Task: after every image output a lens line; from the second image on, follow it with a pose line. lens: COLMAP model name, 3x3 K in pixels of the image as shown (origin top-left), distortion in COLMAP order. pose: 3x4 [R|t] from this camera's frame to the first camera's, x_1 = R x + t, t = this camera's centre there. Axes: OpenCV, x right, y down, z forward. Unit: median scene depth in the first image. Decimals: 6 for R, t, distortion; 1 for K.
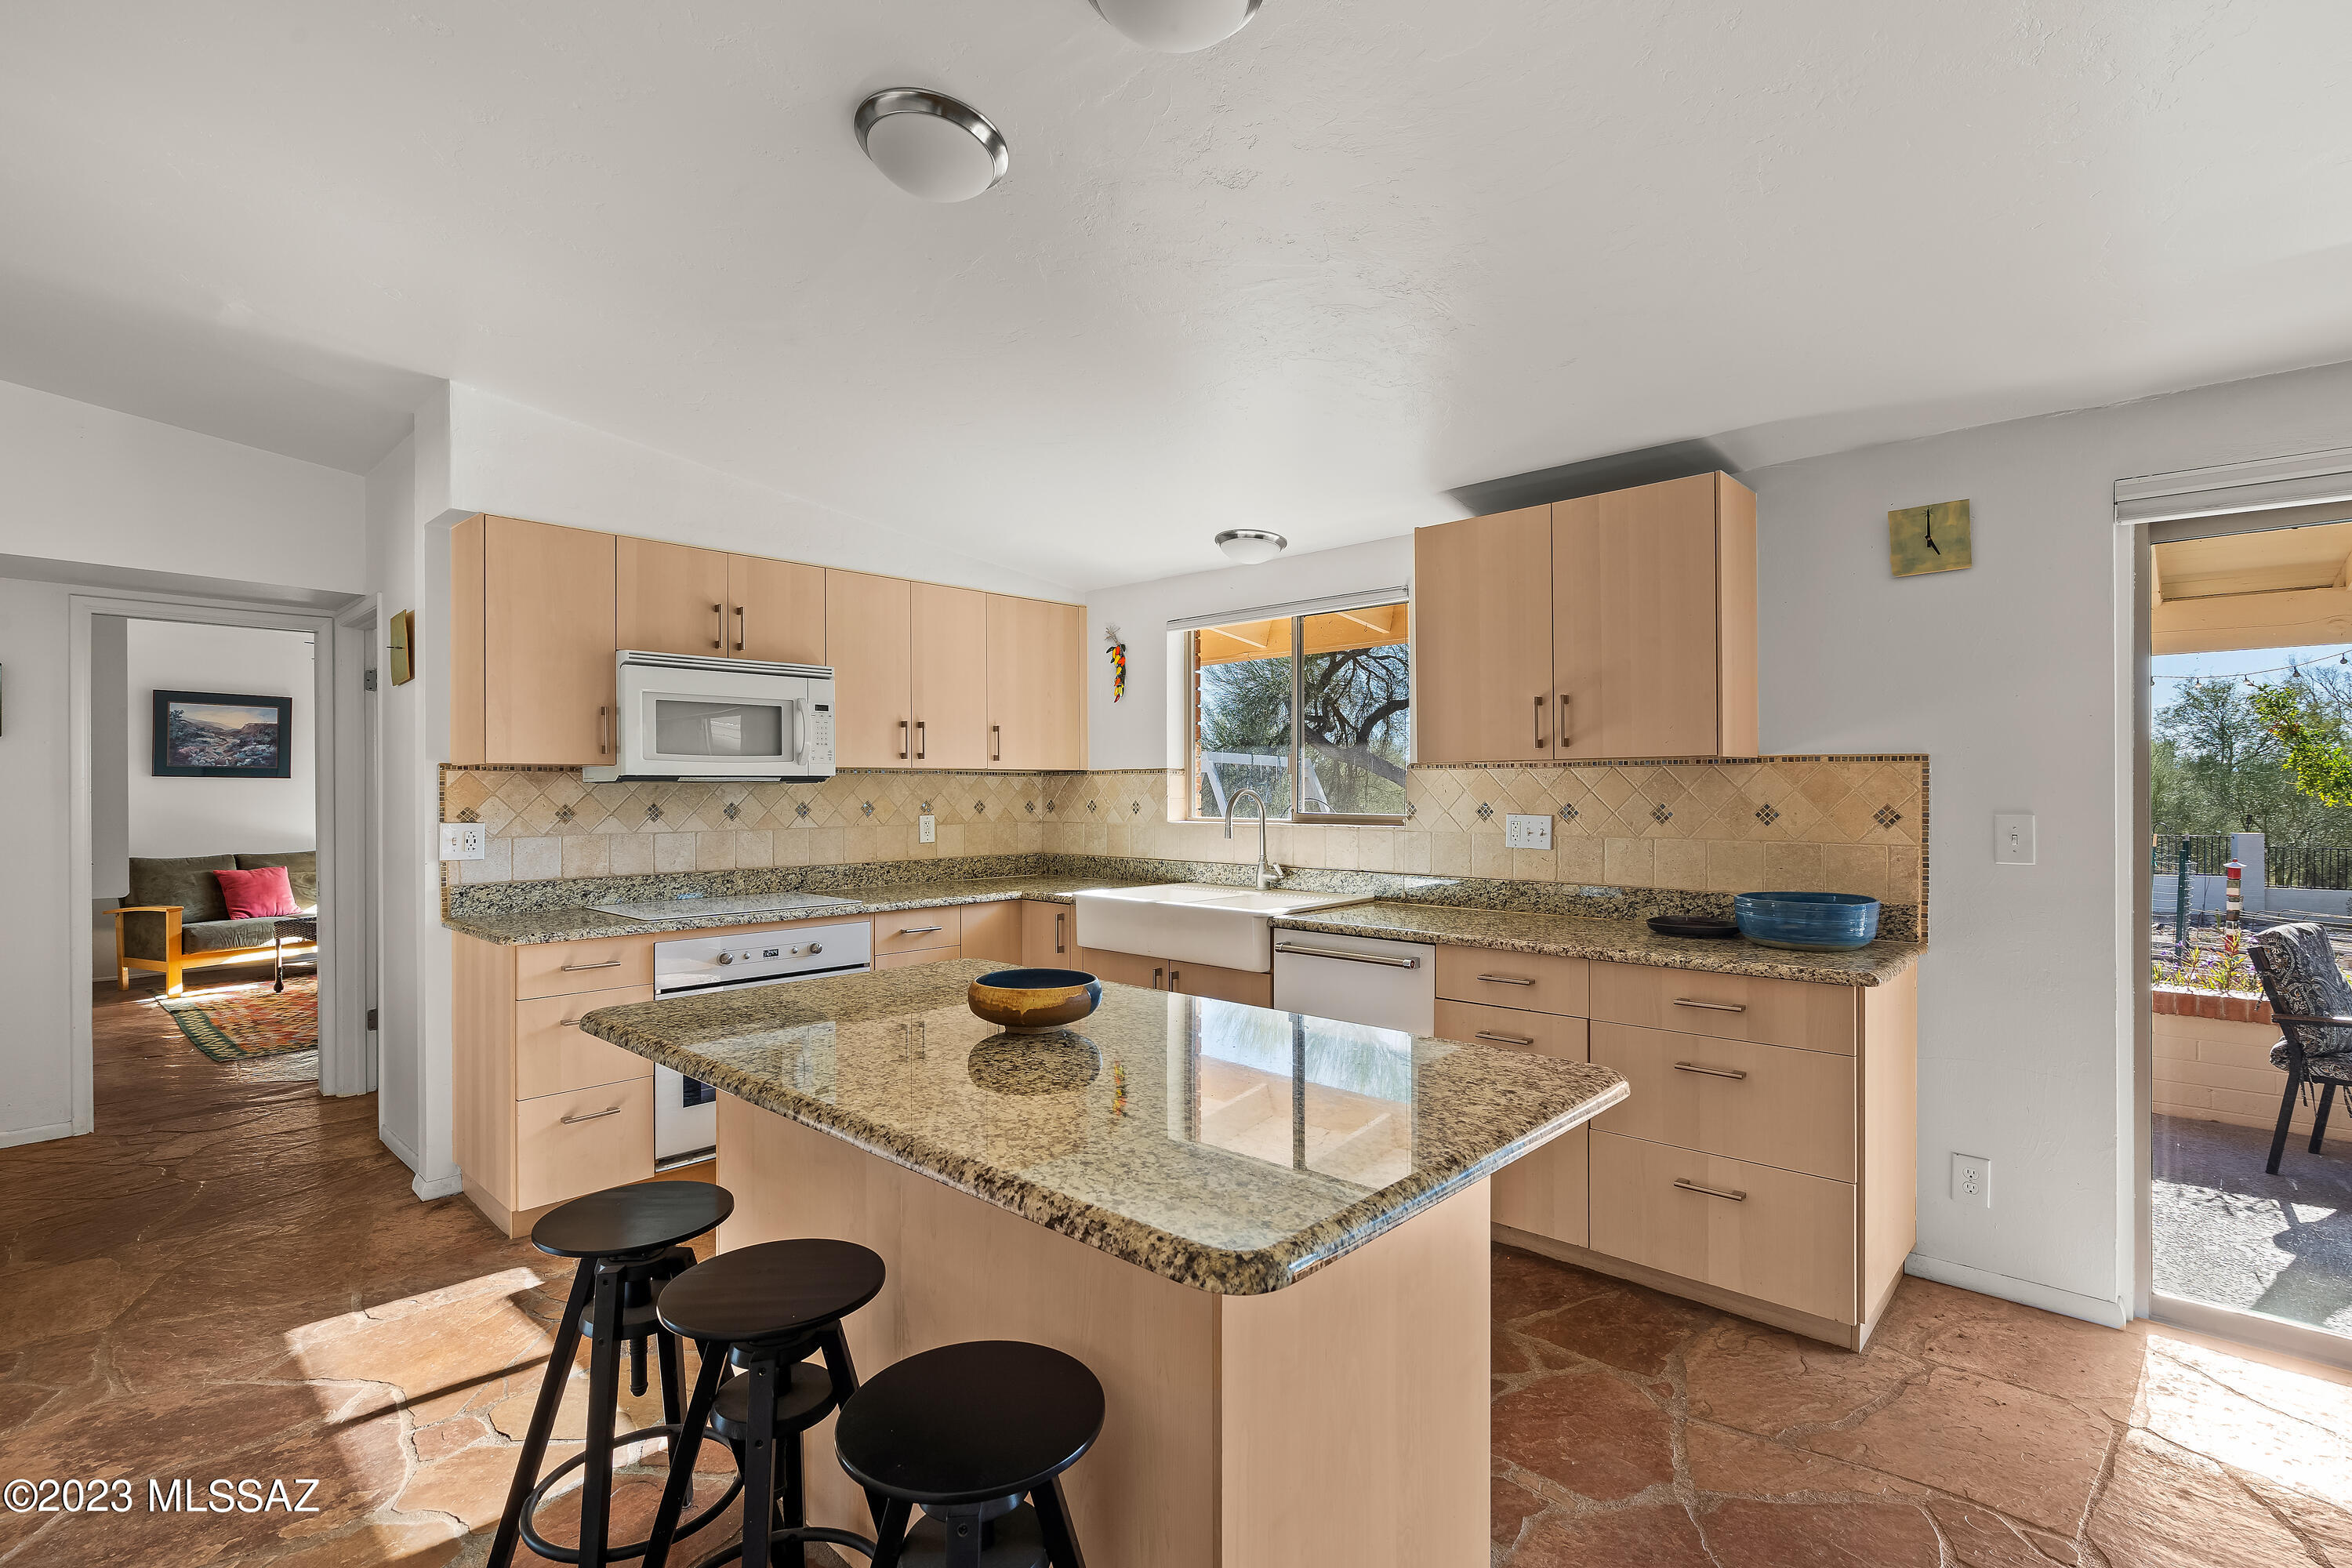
lens RADIAL K [[1094.9, 0, 1169.0], [0, 1094.9, 782.7], [0, 0, 1]] dist [0.001195, 0.000102]
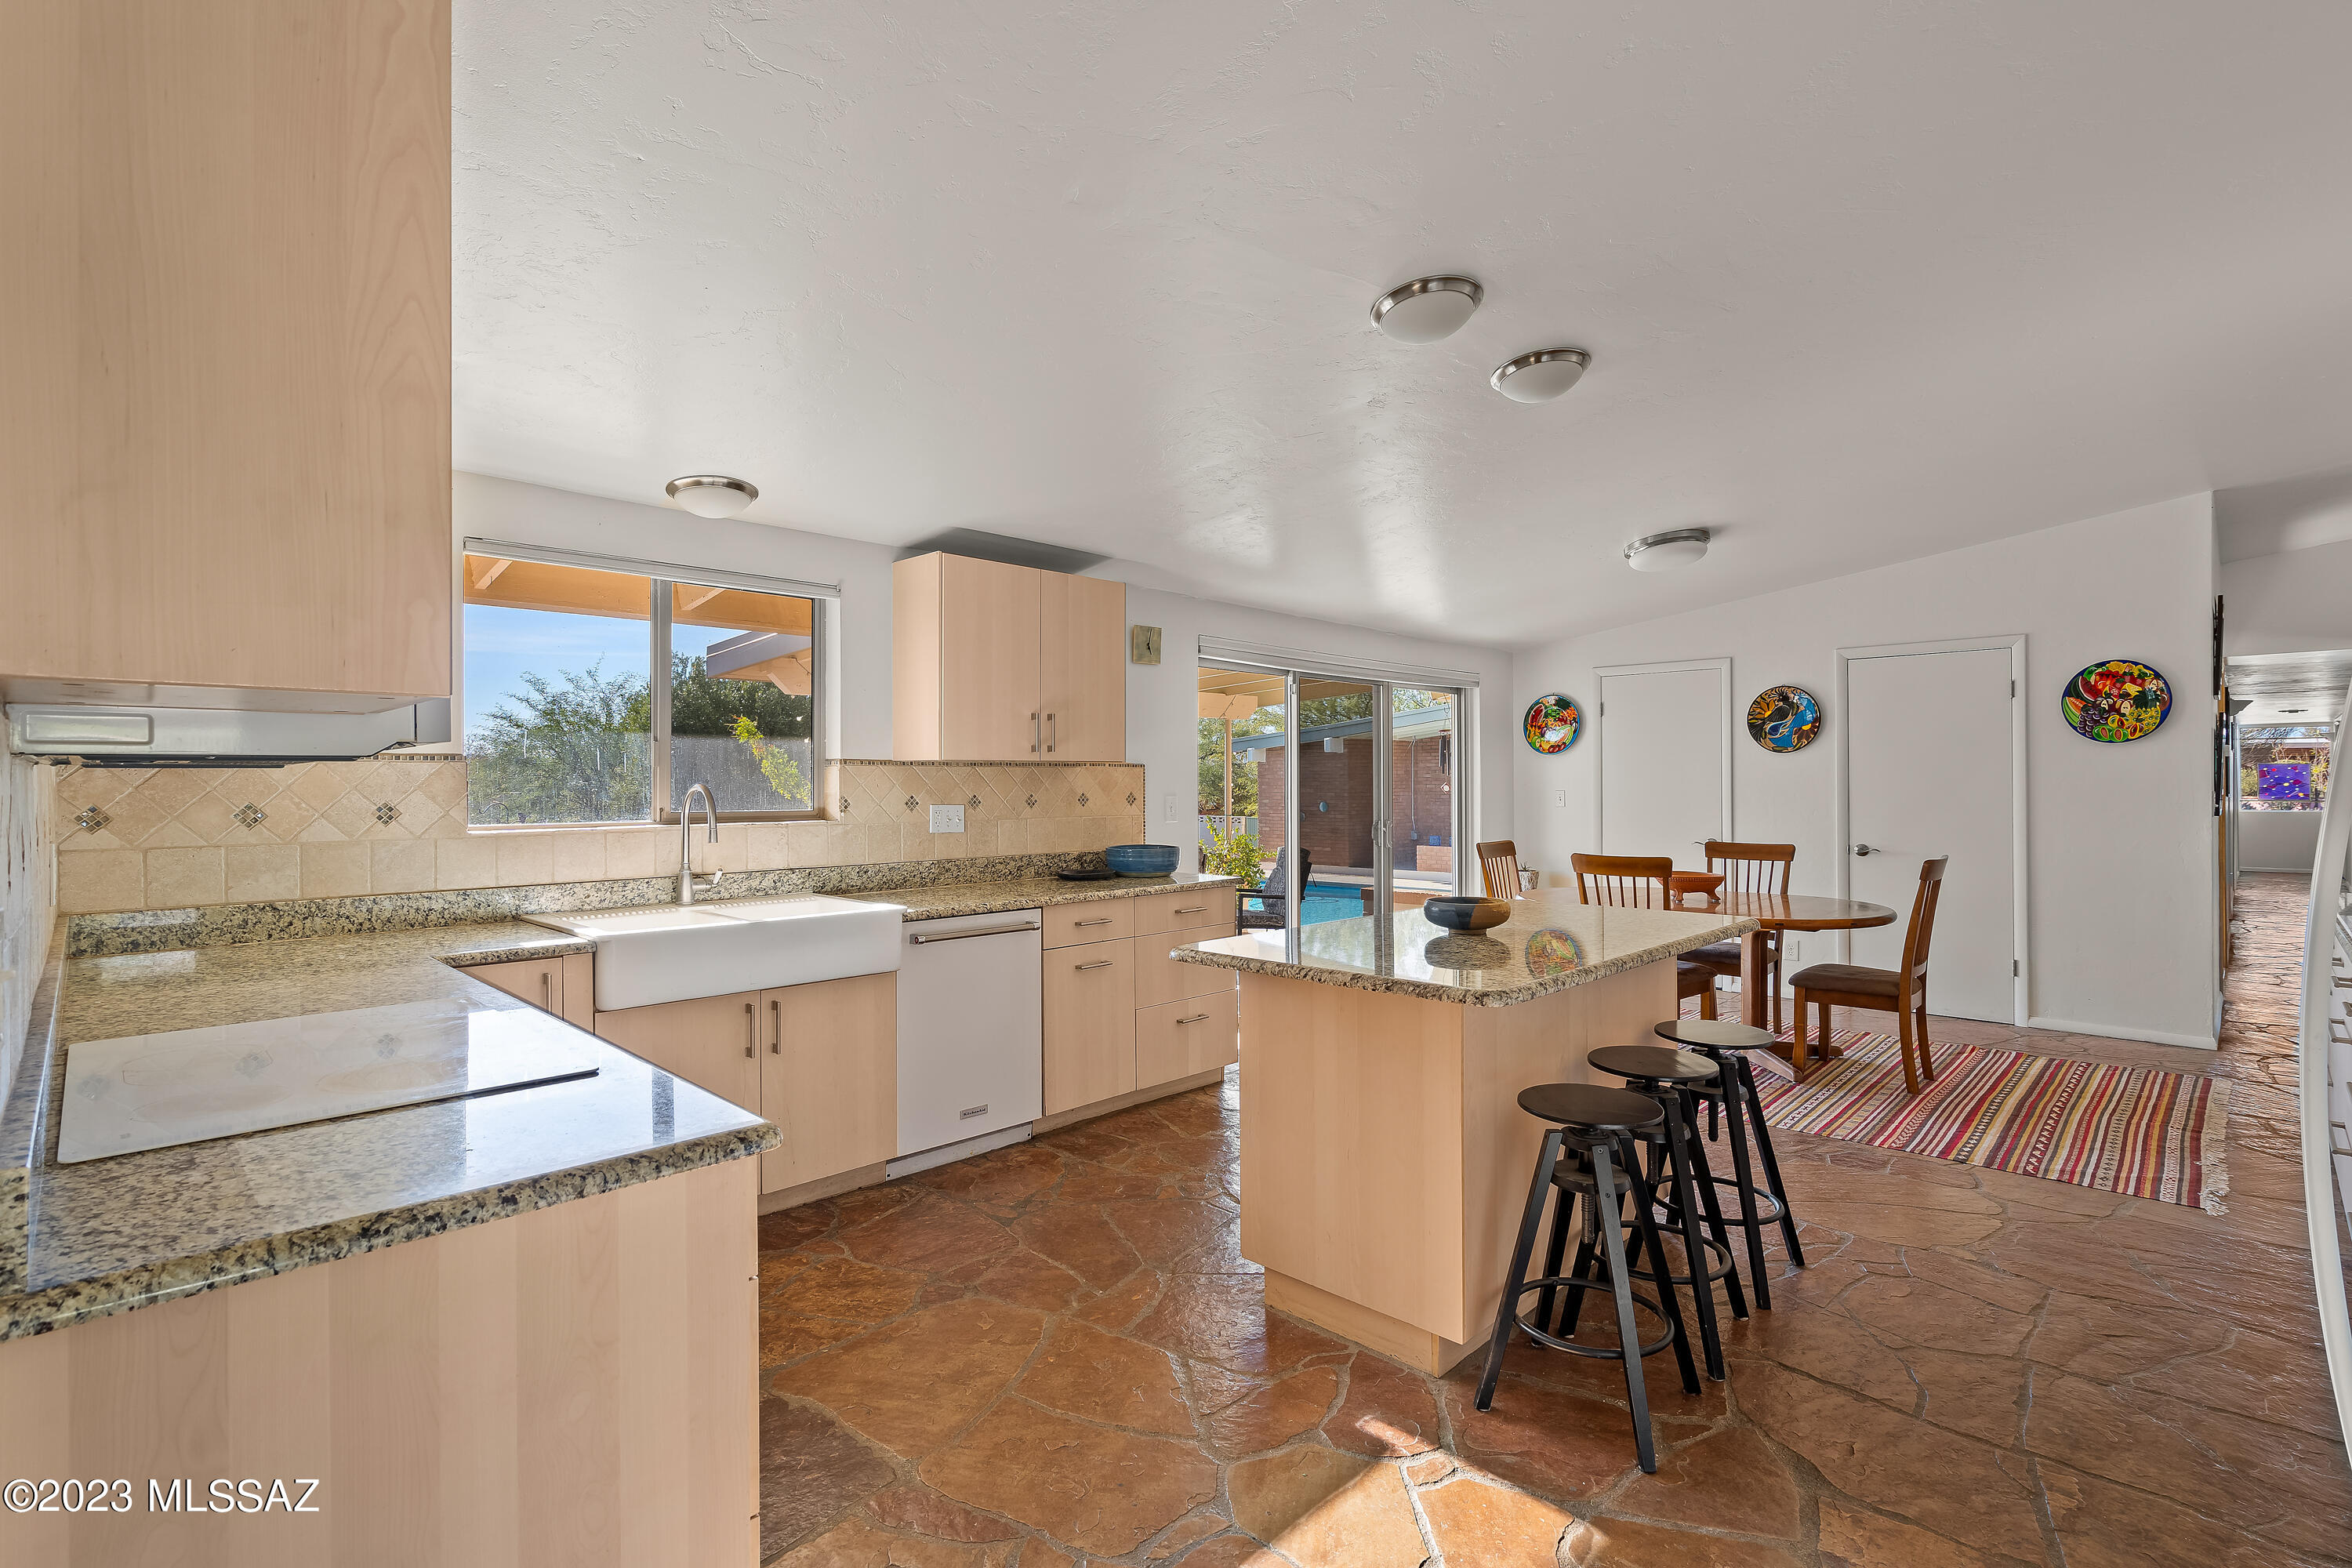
lens RADIAL K [[1094.9, 0, 1169.0], [0, 1094.9, 782.7], [0, 0, 1]] dist [0.001195, 0.000102]
pose [[0.042444, 0.000734, 0.999099, -0.944064], [-0.002970, 0.999995, -0.000608, 0.005141], [-0.999094, -0.002942, 0.042446, 0.757550]]
